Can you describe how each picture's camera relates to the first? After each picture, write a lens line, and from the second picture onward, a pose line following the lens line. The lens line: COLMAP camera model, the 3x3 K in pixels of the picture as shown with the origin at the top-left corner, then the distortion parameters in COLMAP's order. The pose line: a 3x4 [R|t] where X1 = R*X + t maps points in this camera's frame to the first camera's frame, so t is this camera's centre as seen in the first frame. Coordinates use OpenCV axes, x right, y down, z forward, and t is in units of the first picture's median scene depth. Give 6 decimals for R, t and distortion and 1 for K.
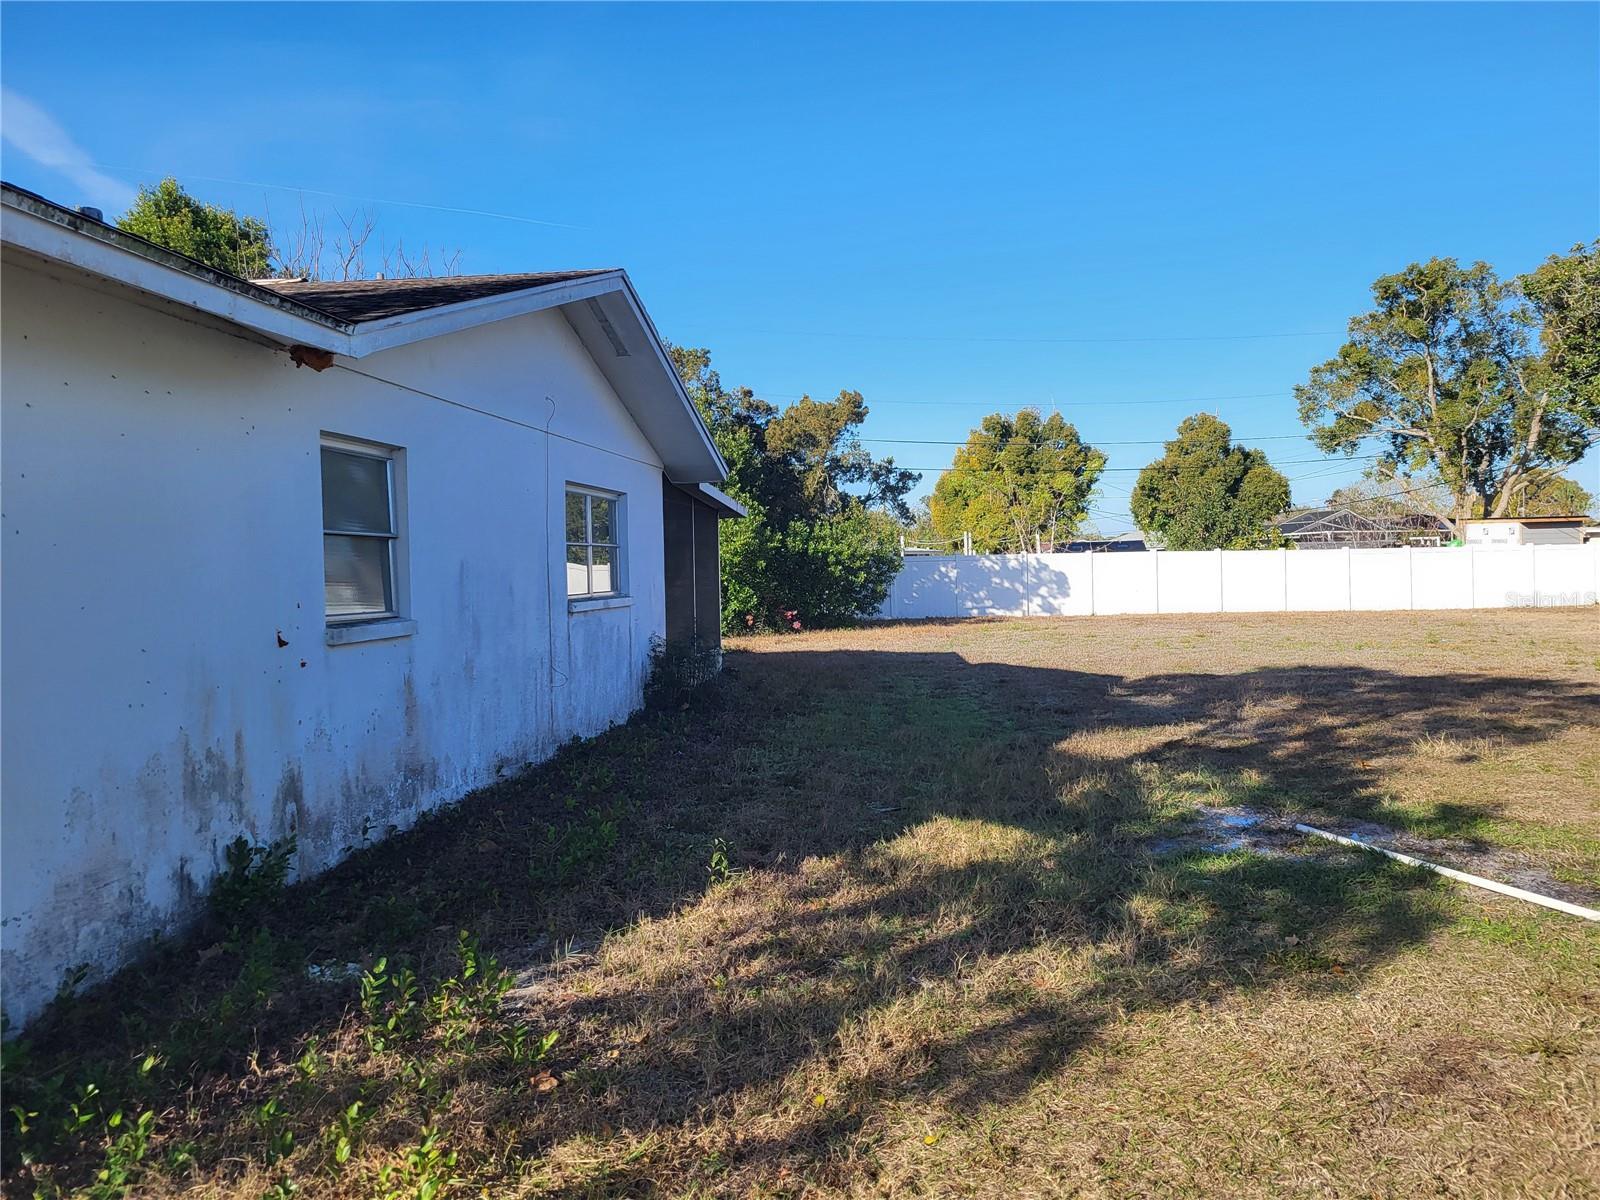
lens RADIAL K [[1160.5, 0, 794.8], [0, 1160.5, 590.2], [0, 0, 1]] dist [0.005680, -0.019781]
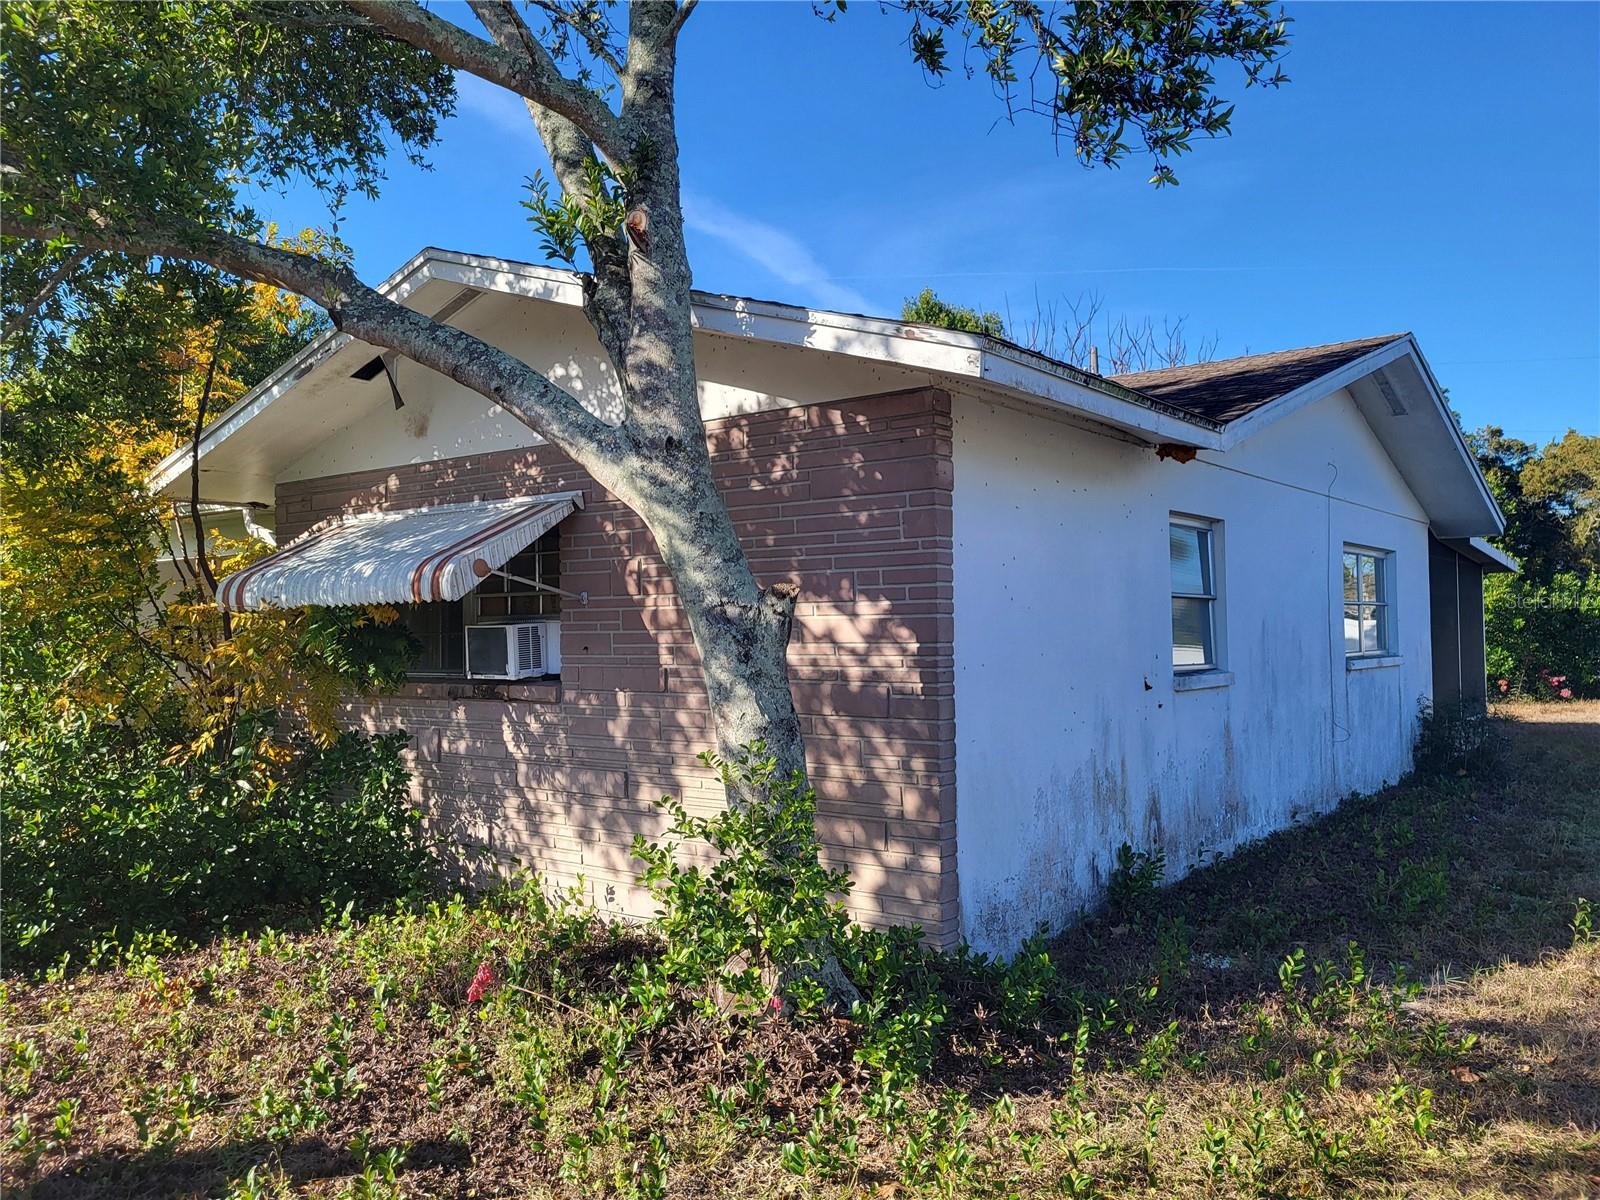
lens RADIAL K [[1160.5, 0, 794.8], [0, 1160.5, 590.2], [0, 0, 1]] dist [0.005680, -0.019781]
pose [[0.845120, -0.004220, -0.534560, -0.083409], [-0.020707, 0.998960, -0.040622, 0.000991], [0.534176, 0.045400, 0.844153, -0.180514]]
